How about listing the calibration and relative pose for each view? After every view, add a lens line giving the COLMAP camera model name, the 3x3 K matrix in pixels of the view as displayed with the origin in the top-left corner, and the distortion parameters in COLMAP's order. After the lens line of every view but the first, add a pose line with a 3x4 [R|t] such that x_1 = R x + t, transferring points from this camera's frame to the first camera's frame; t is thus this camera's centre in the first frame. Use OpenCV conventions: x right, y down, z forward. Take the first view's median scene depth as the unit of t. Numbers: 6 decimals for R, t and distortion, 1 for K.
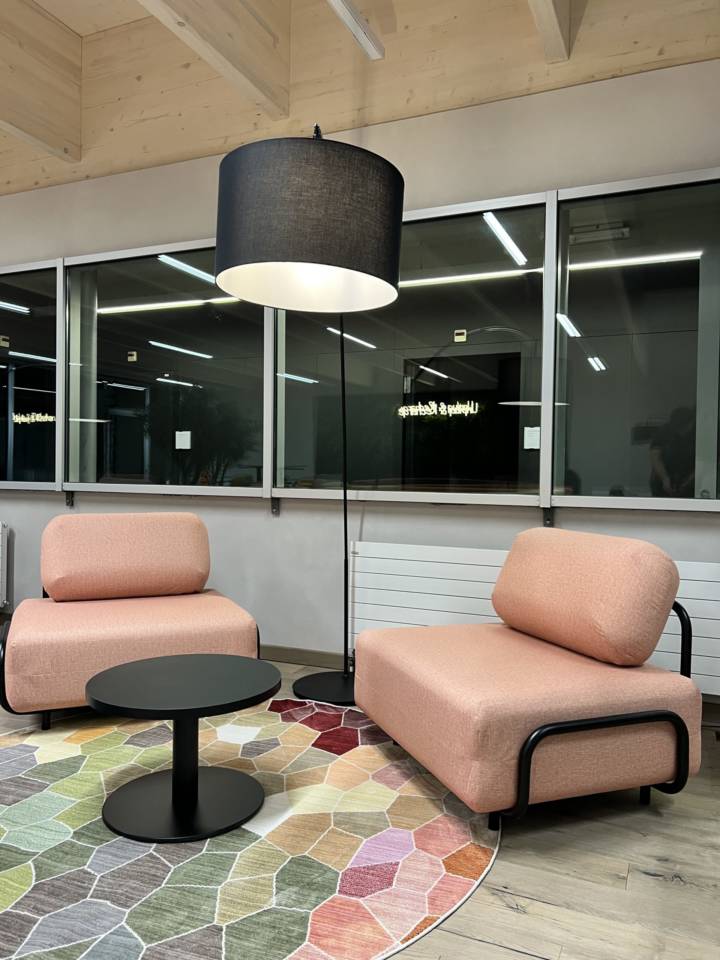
lens RADIAL K [[719.0, 0, 366.6], [0, 719.0, 482.2], [0, 0, 1]] dist [0.049029, -0.070861]
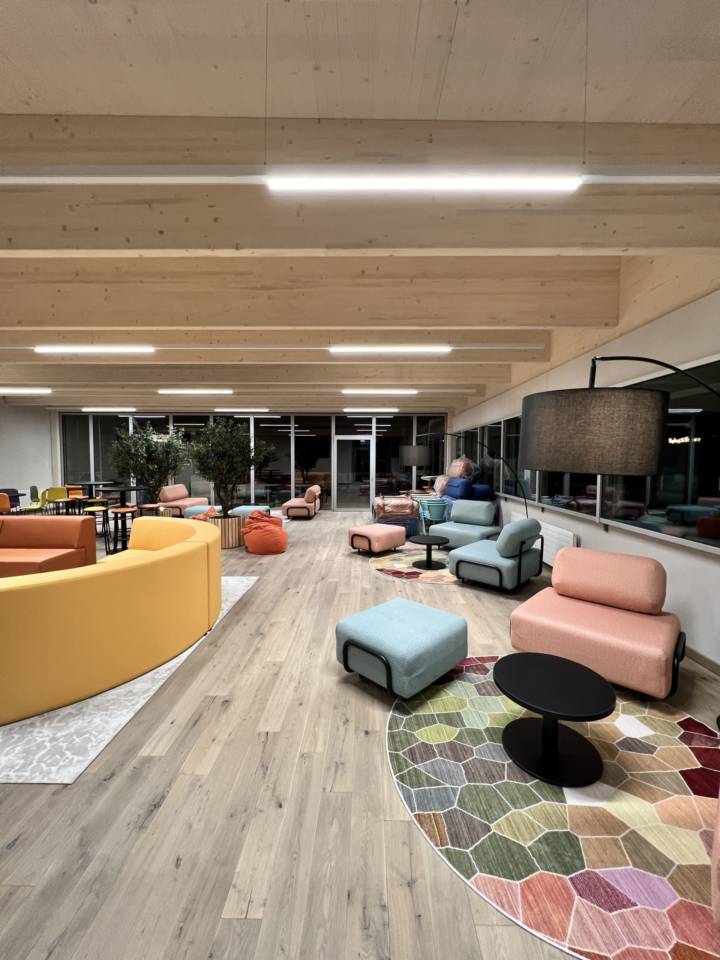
lens RADIAL K [[382.5, 0, 360.0], [0, 382.5, 480.0], [0, 0, 1]] dist [-0.001135, -0.000288]
pose [[0.385108, 0.035866, -0.922174, 0.430301], [-0.010466, 0.999350, 0.034496, -0.249793], [0.922812, -0.003633, 0.385233, 0.250038]]
